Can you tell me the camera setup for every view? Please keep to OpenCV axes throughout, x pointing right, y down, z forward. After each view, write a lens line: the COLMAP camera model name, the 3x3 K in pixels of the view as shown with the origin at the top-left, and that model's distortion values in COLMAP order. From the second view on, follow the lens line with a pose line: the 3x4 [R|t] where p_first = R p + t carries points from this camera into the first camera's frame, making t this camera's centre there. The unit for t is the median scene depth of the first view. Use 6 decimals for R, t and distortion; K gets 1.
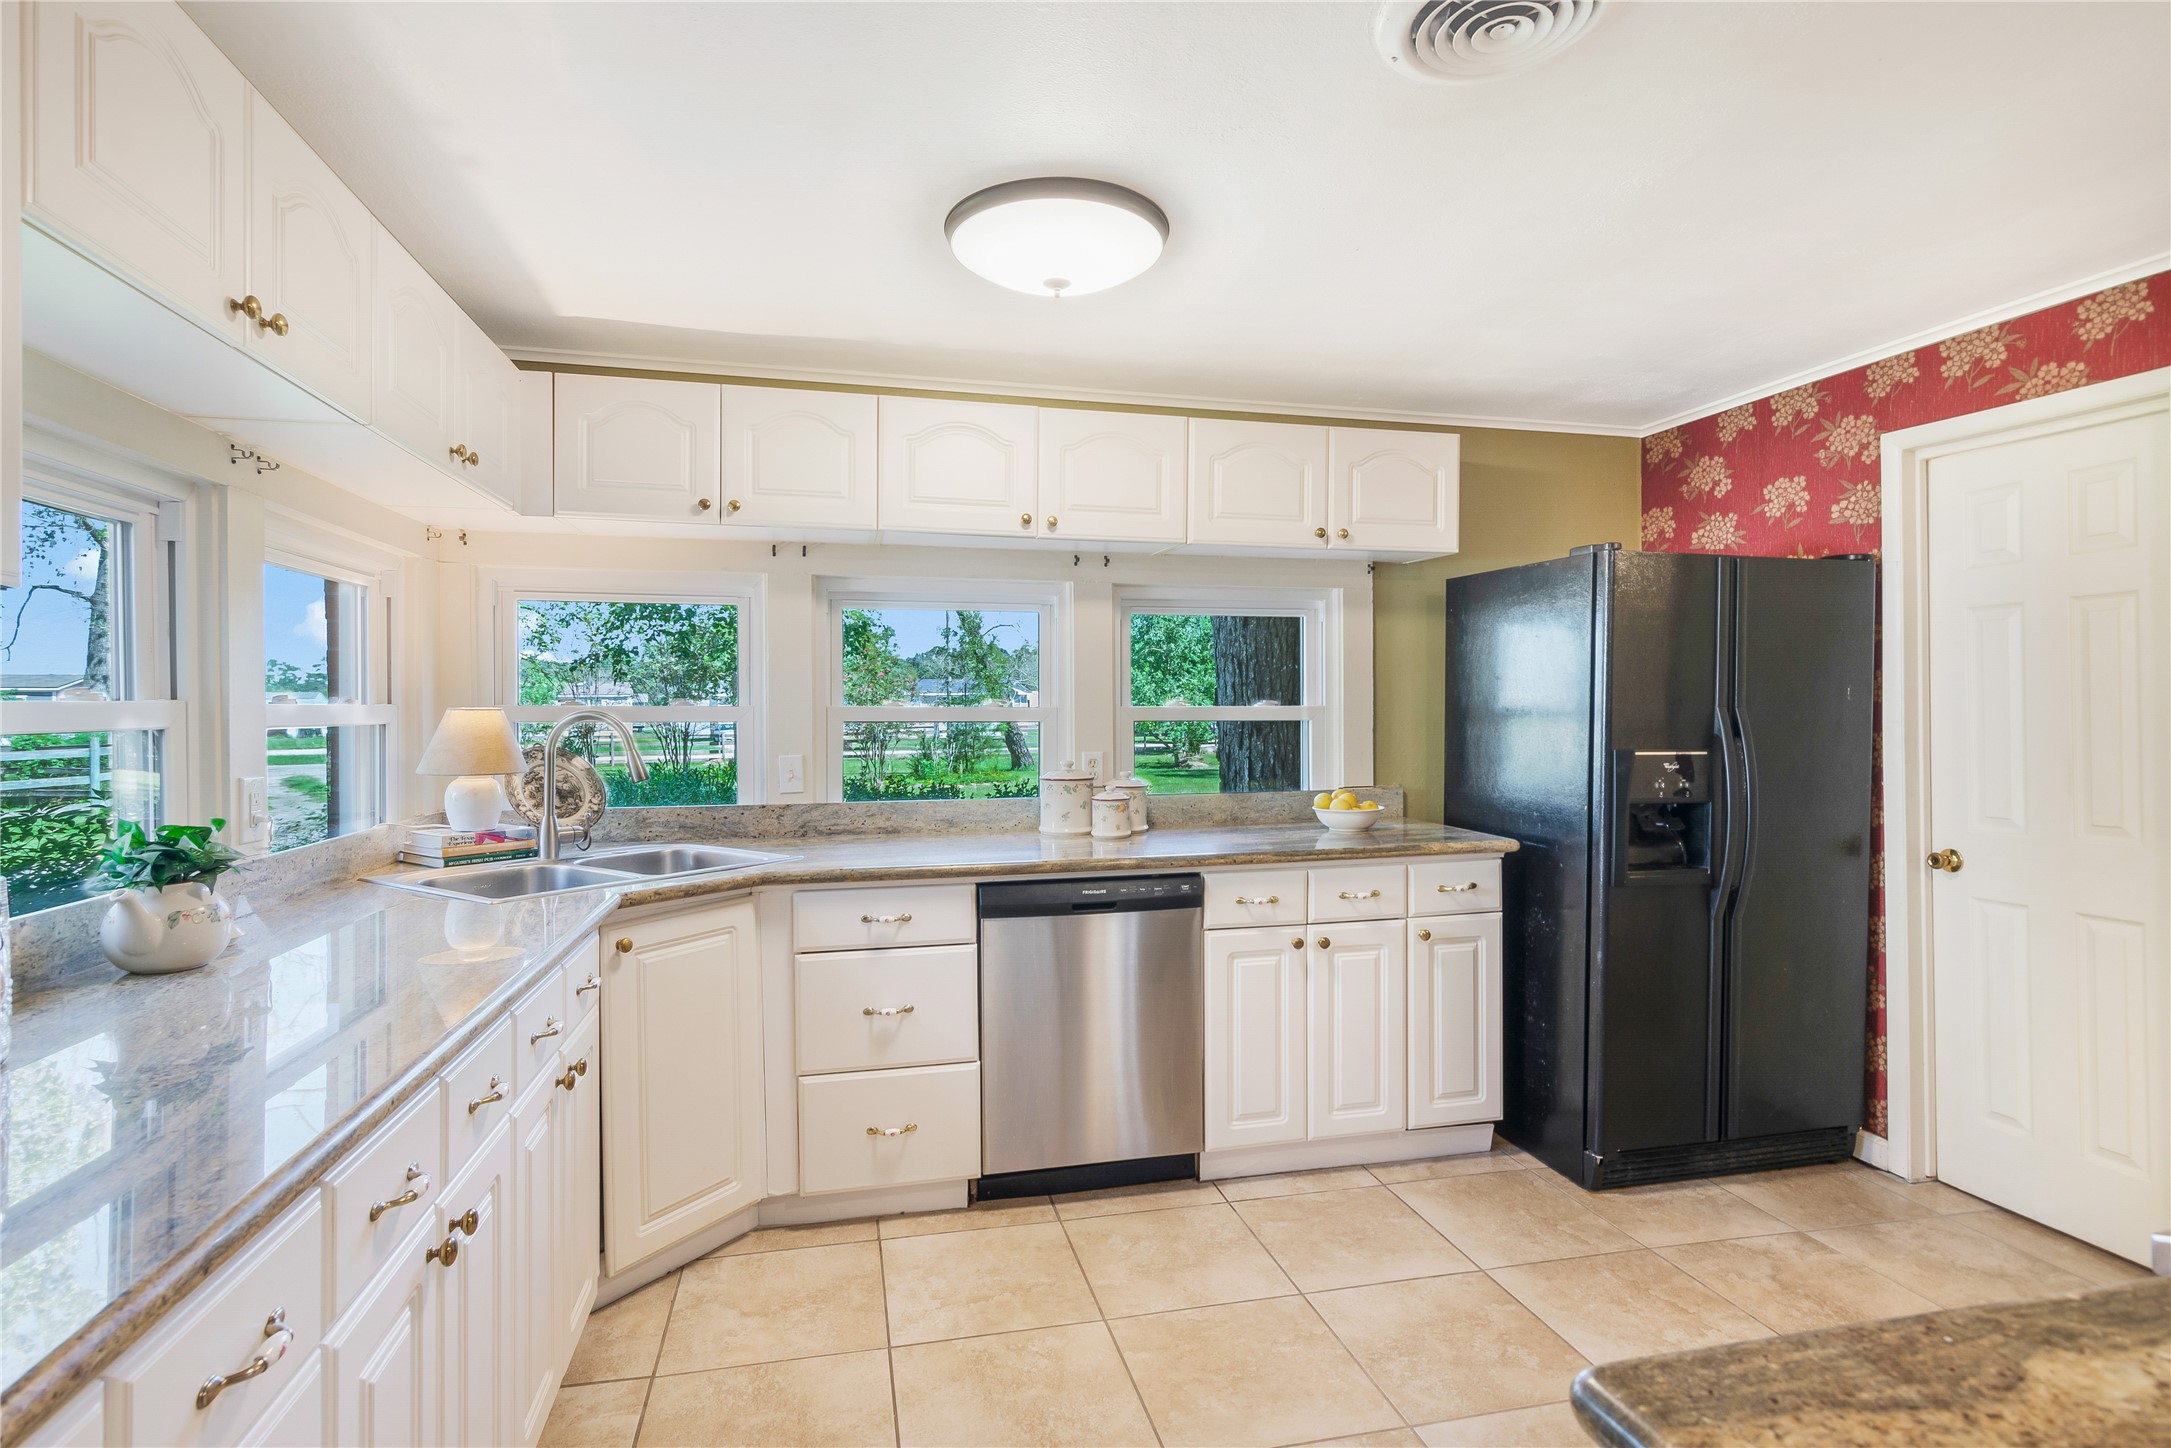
lens RADIAL K [[1074.2, 0, 1085.5], [0, 1074.2, 724.0], [0, 0, 1]] dist [-0.001175, 0.000064]
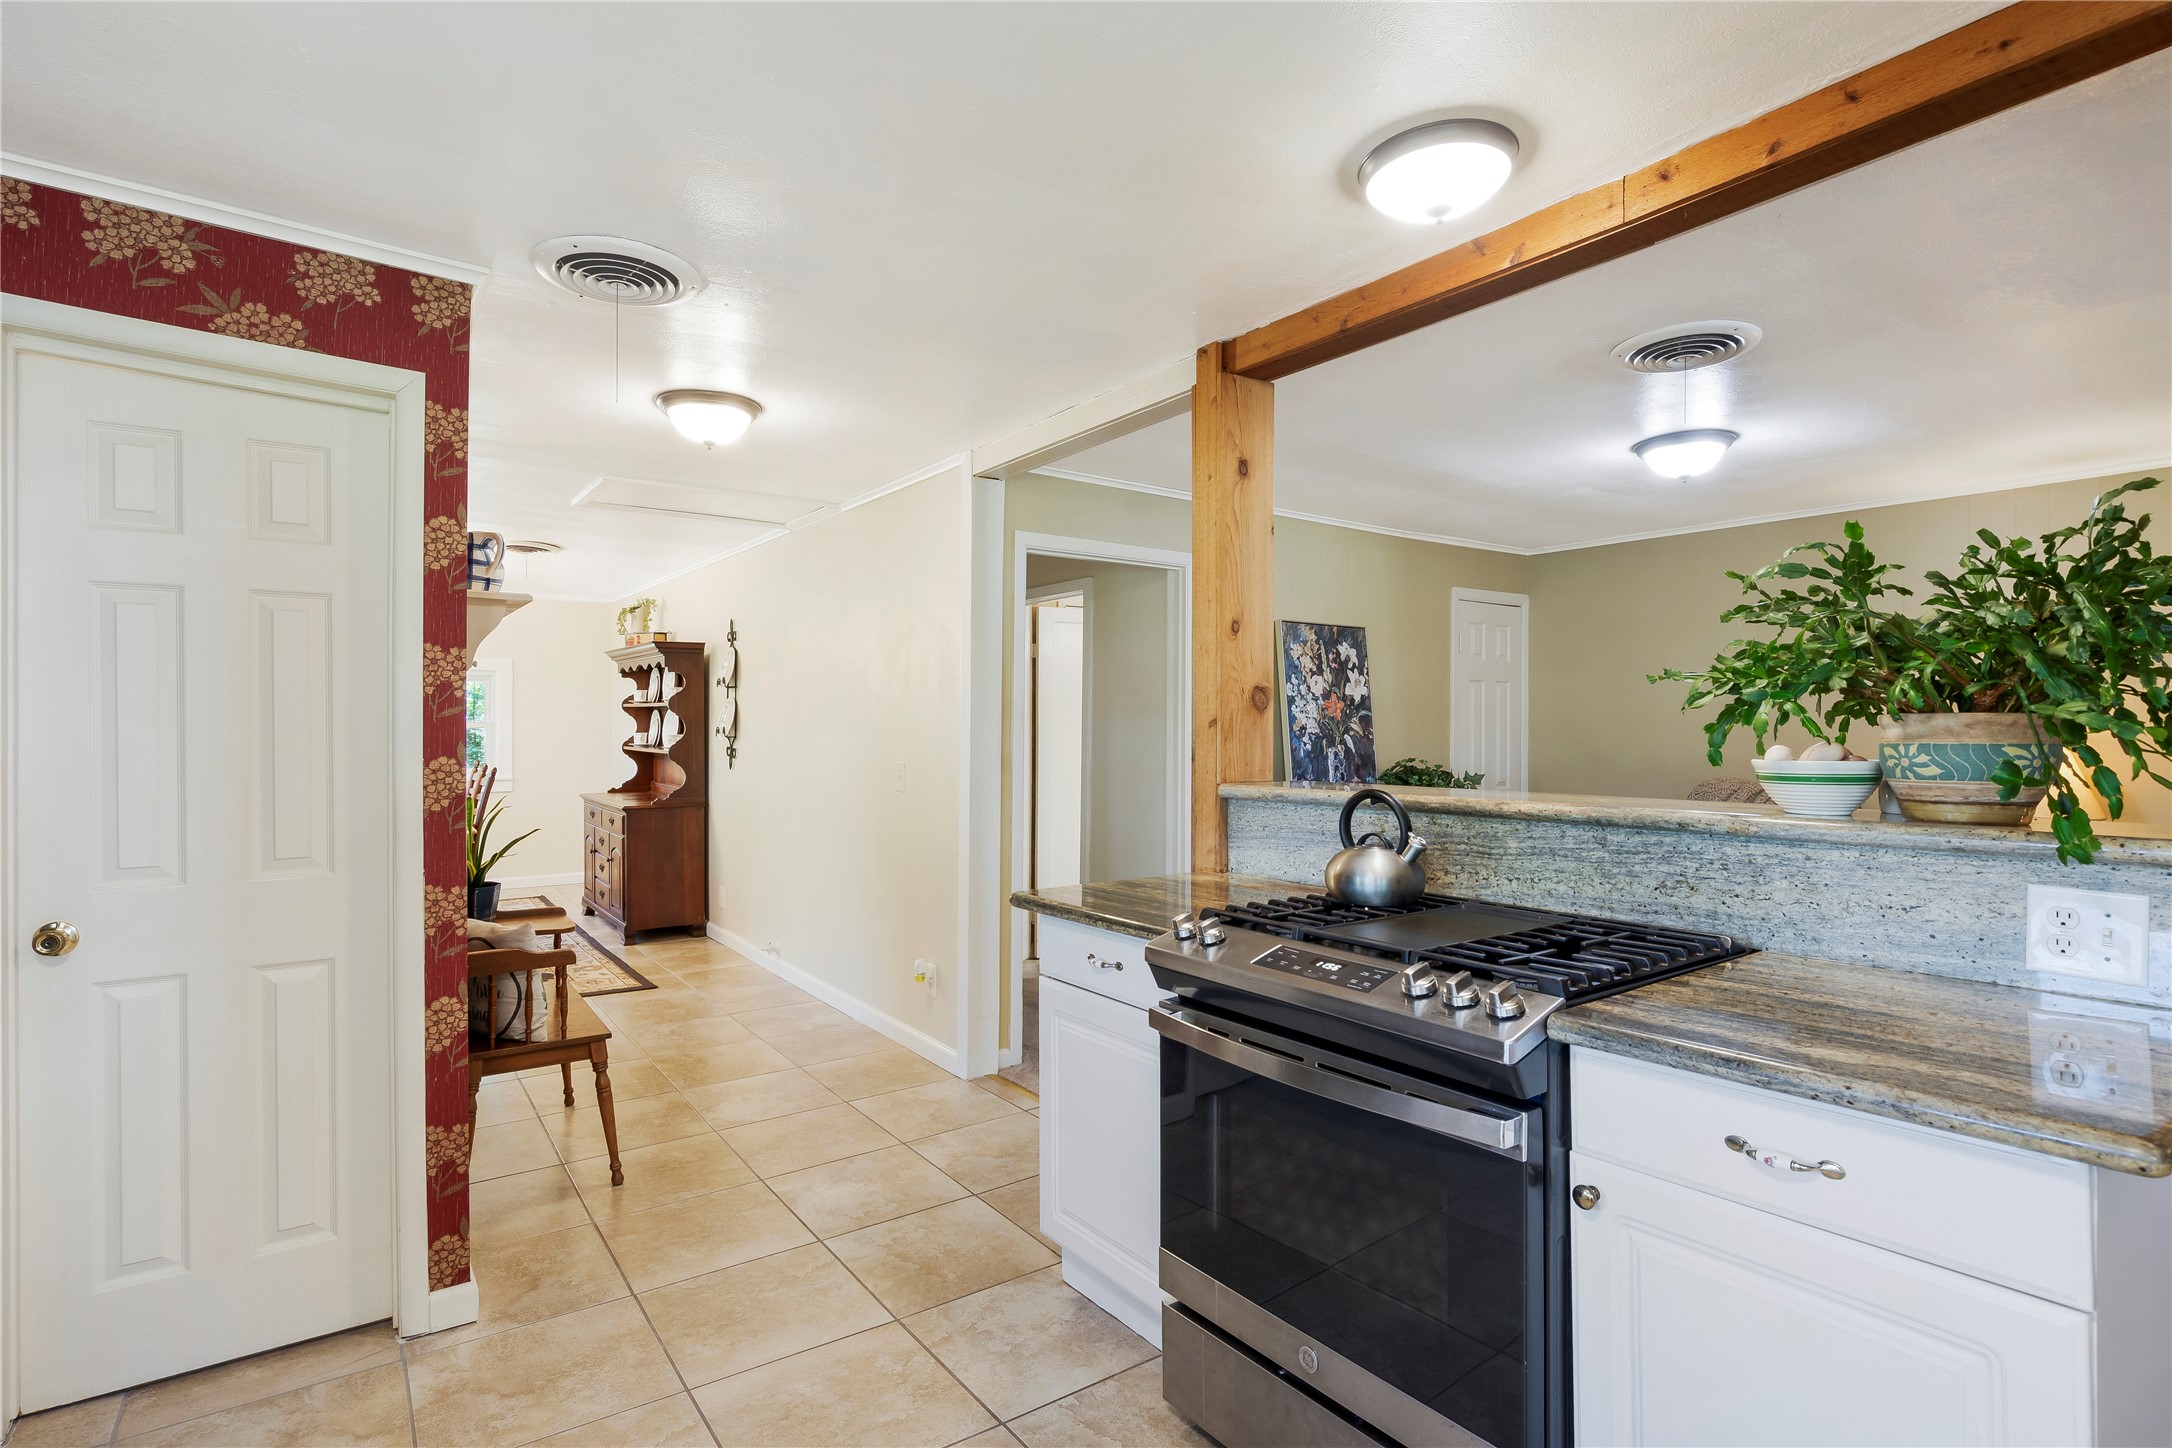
lens RADIAL K [[1068.8, 0, 1086.0], [0, 1068.8, 724.0], [0, 0, 1]] dist [-0.000705, 0.000227]
pose [[-0.376154, 0.004066, 0.926548, -0.099922], [0.007059, 0.999974, -0.001523, -0.007916], [-0.926530, 0.005968, -0.376173, 0.733351]]
